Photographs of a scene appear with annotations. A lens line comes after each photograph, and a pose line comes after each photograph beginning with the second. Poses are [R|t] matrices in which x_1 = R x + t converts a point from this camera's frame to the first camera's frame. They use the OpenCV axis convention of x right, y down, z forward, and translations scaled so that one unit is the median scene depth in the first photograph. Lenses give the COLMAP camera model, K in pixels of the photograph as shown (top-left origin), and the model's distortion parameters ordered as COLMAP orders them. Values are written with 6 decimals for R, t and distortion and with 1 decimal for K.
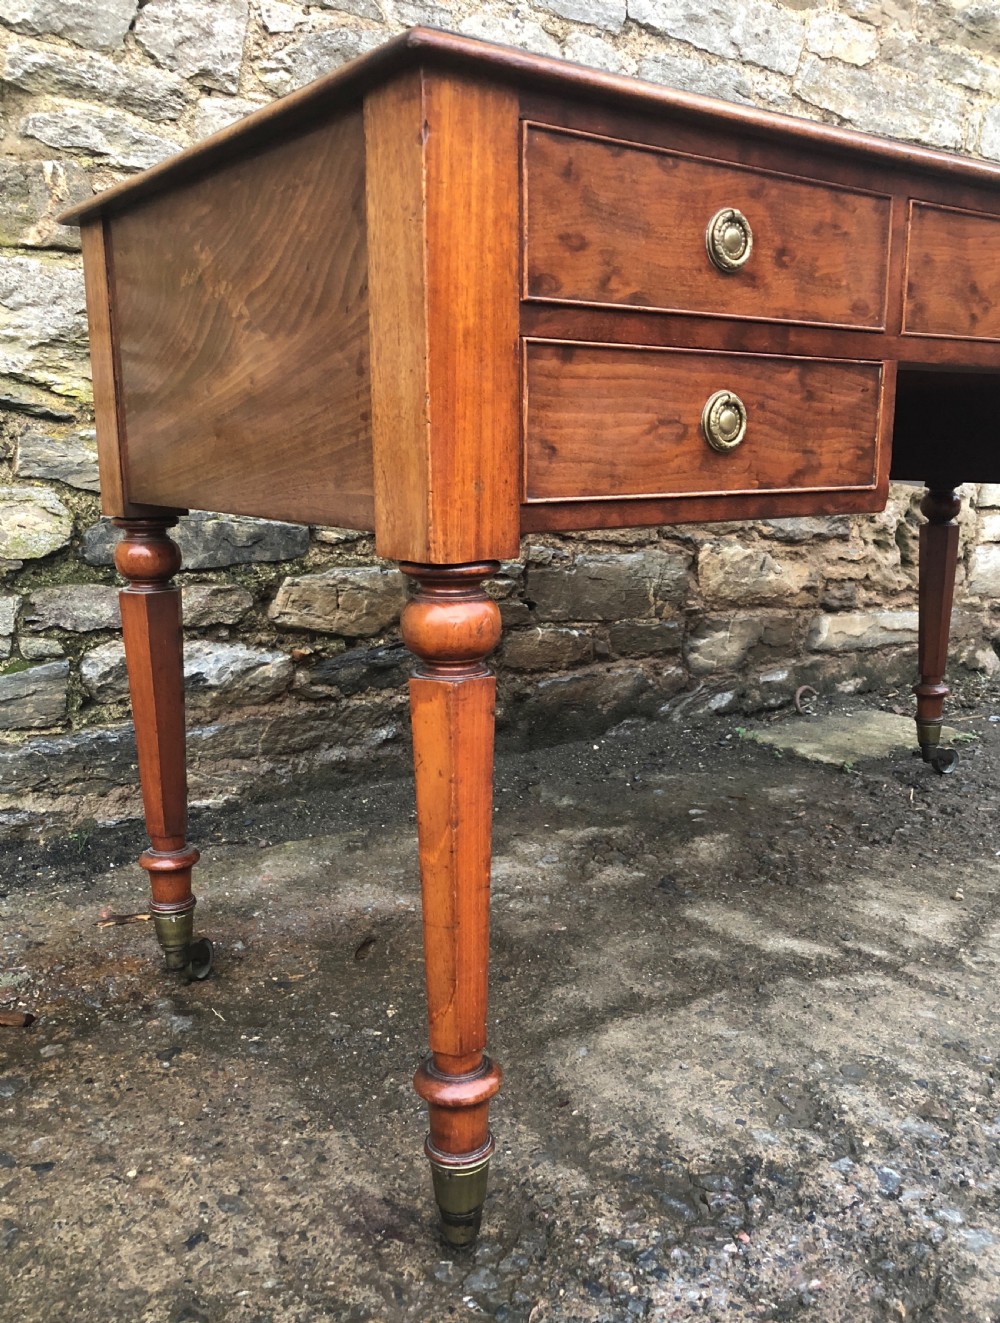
lens RADIAL K [[1176.0, 0, 526.2], [0, 1176.0, 679.3], [0, 0, 1]] dist [0.028215, -0.016432]
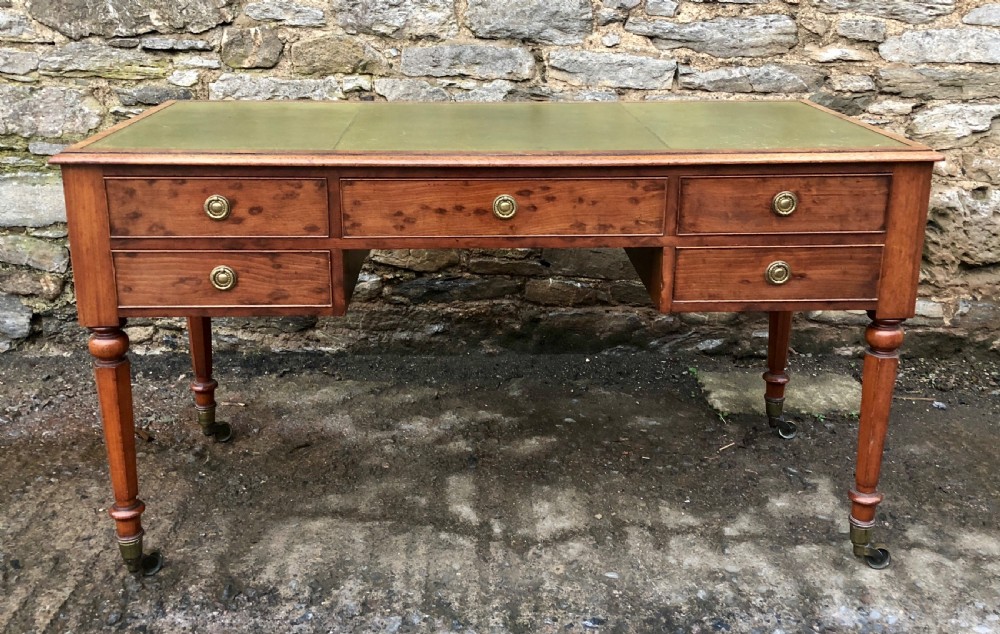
lens RADIAL K [[994.9, 0, 503.9], [0, 994.9, 267.2], [0, 0, 1]] dist [0.066170, -0.140220]
pose [[0.823192, 0.174475, -0.540291, 0.967394], [-0.122901, 0.983808, 0.130448, -0.323232], [0.554302, -0.040981, 0.831306, -0.196605]]
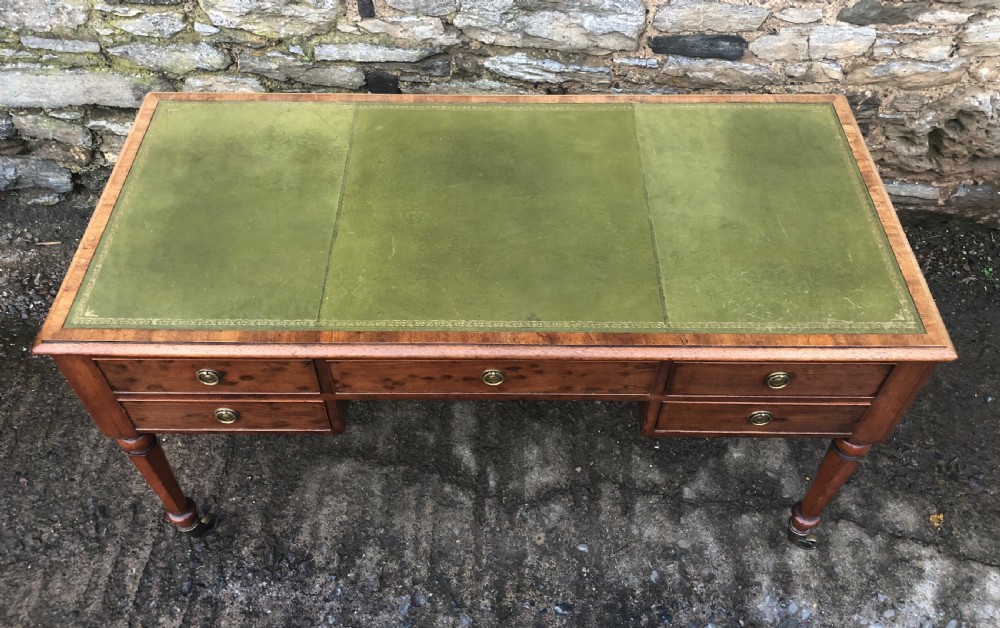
lens RADIAL K [[851.7, 0, 489.2], [0, 851.7, 275.2], [0, 0, 1]] dist [0.002126, 0.021758]
pose [[0.792513, 0.463619, -0.396206, 0.671113], [-0.121803, 0.756914, 0.642063, -0.945229], [0.597567, -0.460584, 0.656335, 0.164018]]
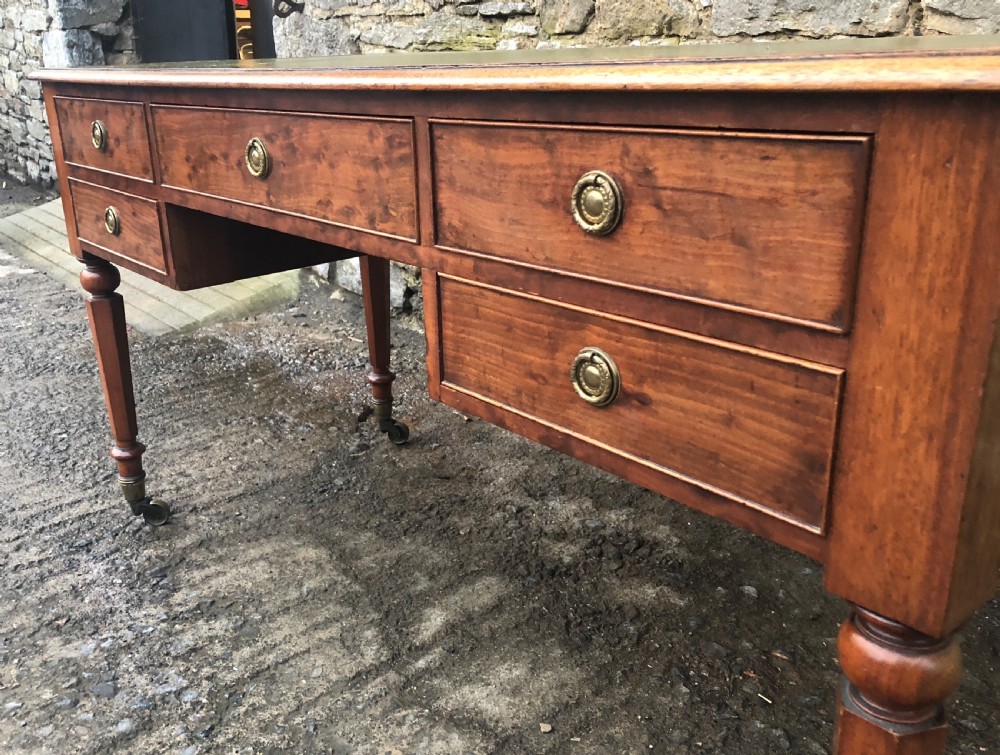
lens RADIAL K [[915.6, 0, 435.0], [0, 915.6, 374.2], [0, 0, 1]] dist [0.017037, -0.008272]
pose [[0.024639, 0.341975, -0.939386, 1.011567], [-0.162738, 0.928509, 0.333747, -0.339166], [0.986362, 0.144650, 0.078530, 0.833777]]
